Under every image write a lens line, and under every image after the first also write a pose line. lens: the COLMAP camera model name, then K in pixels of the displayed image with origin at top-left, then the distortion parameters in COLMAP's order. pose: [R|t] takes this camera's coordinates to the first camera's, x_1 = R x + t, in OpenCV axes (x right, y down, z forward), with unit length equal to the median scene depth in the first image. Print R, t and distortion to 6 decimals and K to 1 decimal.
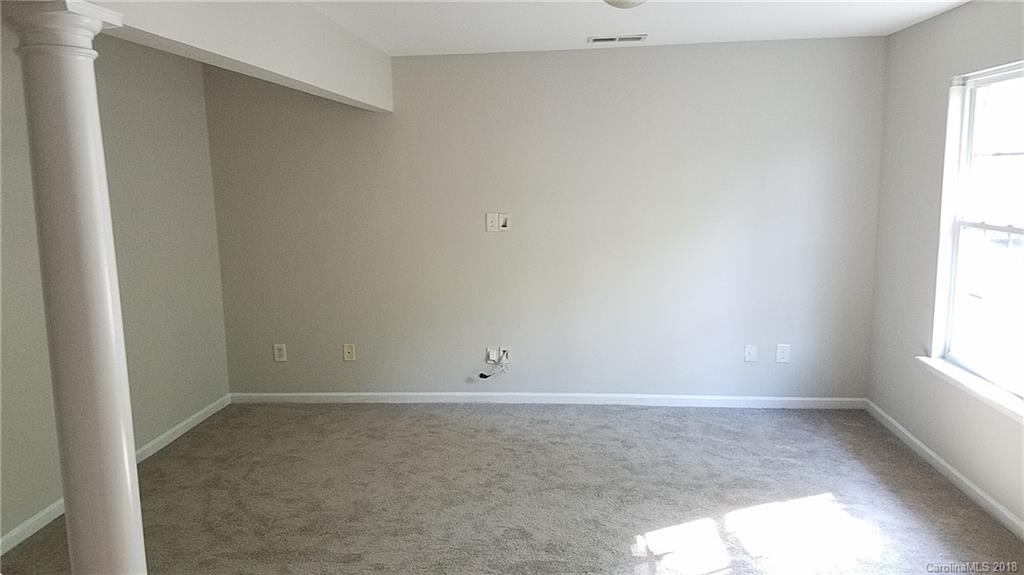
lens RADIAL K [[770.3, 0, 510.9], [0, 770.3, 282.9], [0, 0, 1]] dist [0.094813, -0.012572]
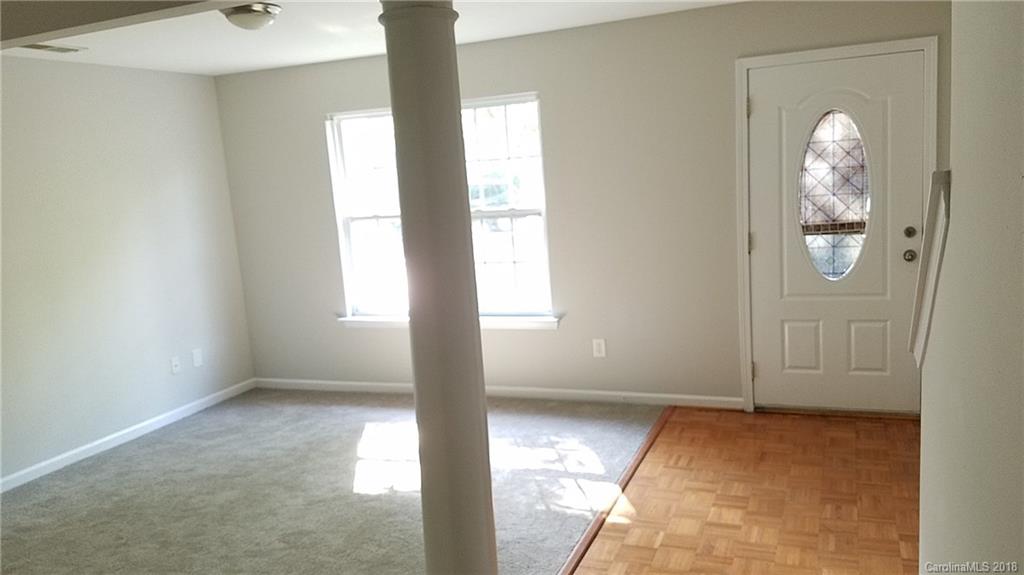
lens RADIAL K [[770.3, 0, 512.6], [0, 770.3, 292.4], [0, 0, 1]] dist [0.094813, -0.012572]
pose [[0.300634, -0.152539, 0.941462, -0.610000], [0.194944, 0.976115, 0.095903, -0.018782], [-0.933604, 0.154700, 0.323190, 0.276192]]
